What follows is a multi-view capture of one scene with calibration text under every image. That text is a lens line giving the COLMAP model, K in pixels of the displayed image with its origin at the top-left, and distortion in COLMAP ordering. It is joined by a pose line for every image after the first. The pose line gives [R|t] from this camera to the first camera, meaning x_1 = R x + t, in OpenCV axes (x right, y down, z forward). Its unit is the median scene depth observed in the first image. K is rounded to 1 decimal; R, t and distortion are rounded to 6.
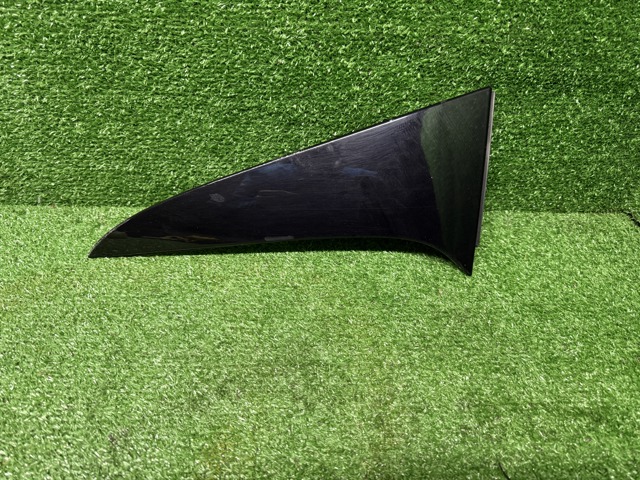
lens RADIAL K [[463.7, 0, 320.0], [0, 463.7, 241.4], [0, 0, 1]] dist [-0.000933, -0.019668]
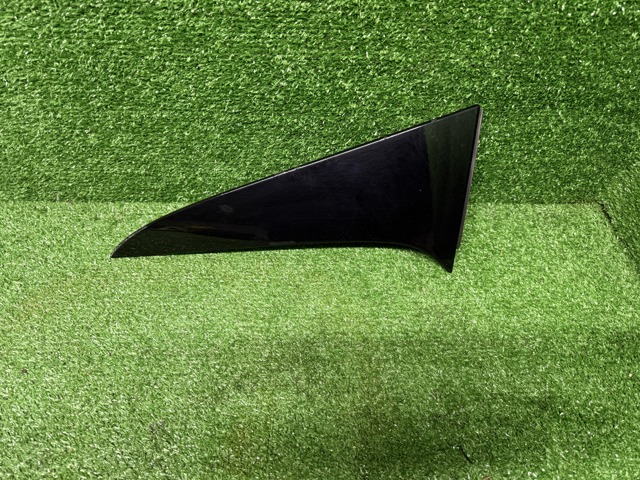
lens RADIAL K [[463.7, 0, 323.0], [0, 463.7, 240.3], [0, 0, 1]] dist [-0.000933, -0.019668]
pose [[0.999864, 0.000923, 0.016467, -0.008620], [-0.003928, 0.983032, 0.183391, -0.223911], [-0.016018, -0.183431, 0.982902, -0.102107]]
